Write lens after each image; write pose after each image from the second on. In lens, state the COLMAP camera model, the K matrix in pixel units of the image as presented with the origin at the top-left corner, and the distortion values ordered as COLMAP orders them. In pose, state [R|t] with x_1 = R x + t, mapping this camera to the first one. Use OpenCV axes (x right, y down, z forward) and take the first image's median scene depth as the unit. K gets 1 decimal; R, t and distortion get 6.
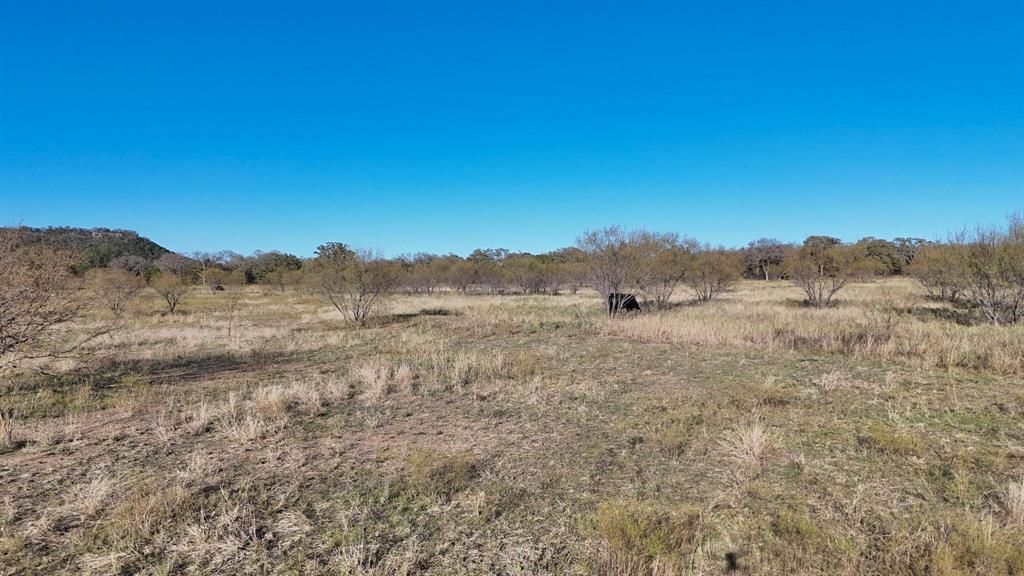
lens RADIAL K [[729.9, 0, 516.3], [0, 729.9, 289.1], [0, 0, 1]] dist [0.018049, -0.003358]
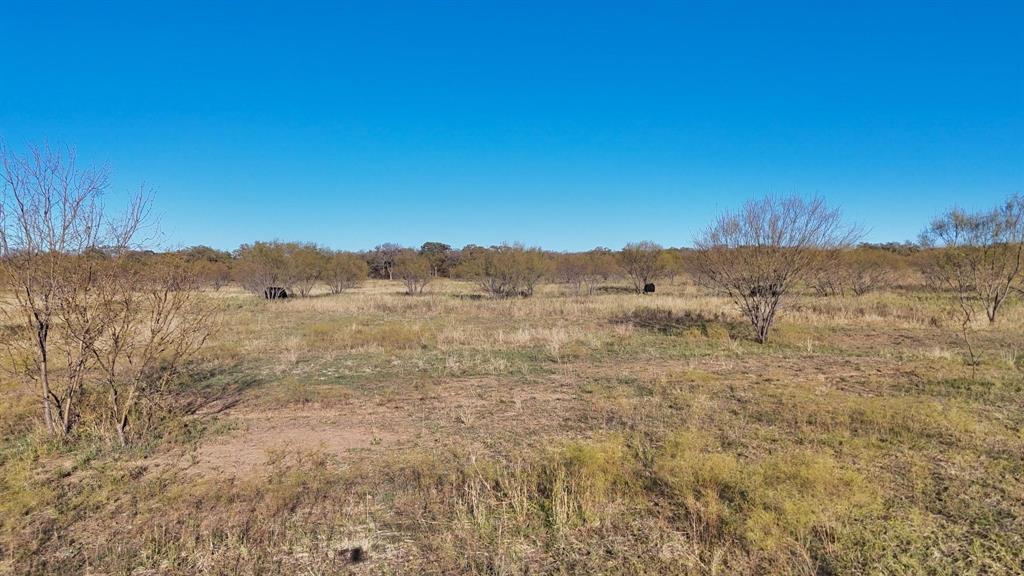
lens RADIAL K [[669.5, 0, 519.7], [0, 669.5, 283.8], [0, 0, 1]] dist [0.045379, -0.000107]
pose [[0.868344, -0.004282, 0.495945, -0.029804], [0.007446, 0.999963, -0.004403, 0.002987], [-0.495907, 0.007516, 0.868343, -0.114158]]
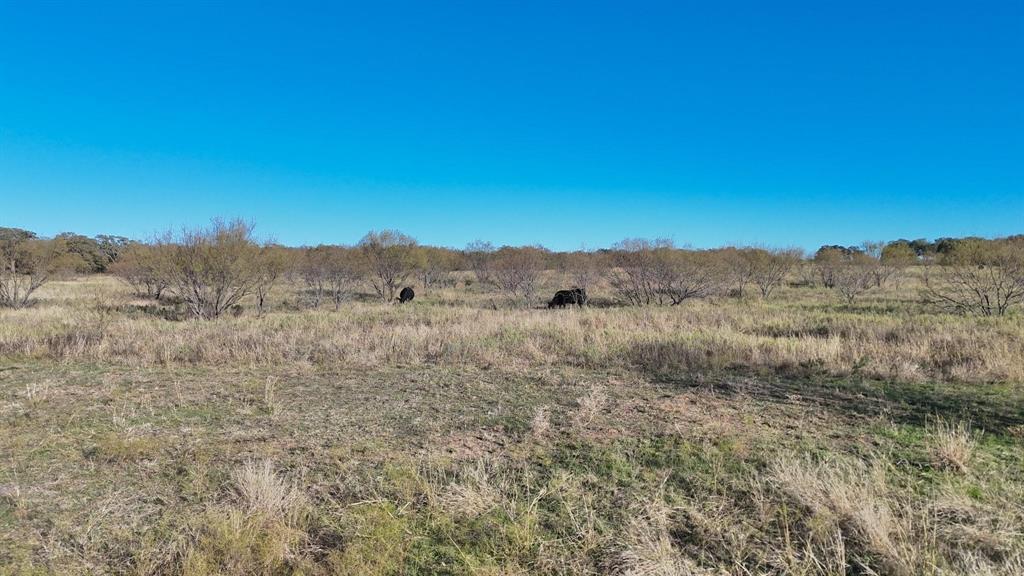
lens RADIAL K [[729.9, 0, 509.3], [0, 729.9, 291.5], [0, 0, 1]] dist [0.018049, -0.003358]
pose [[0.549642, -0.007210, 0.835369, 0.002203], [0.002372, 0.999972, 0.007070, 0.001169], [-0.835397, -0.001905, 0.549644, 0.028514]]
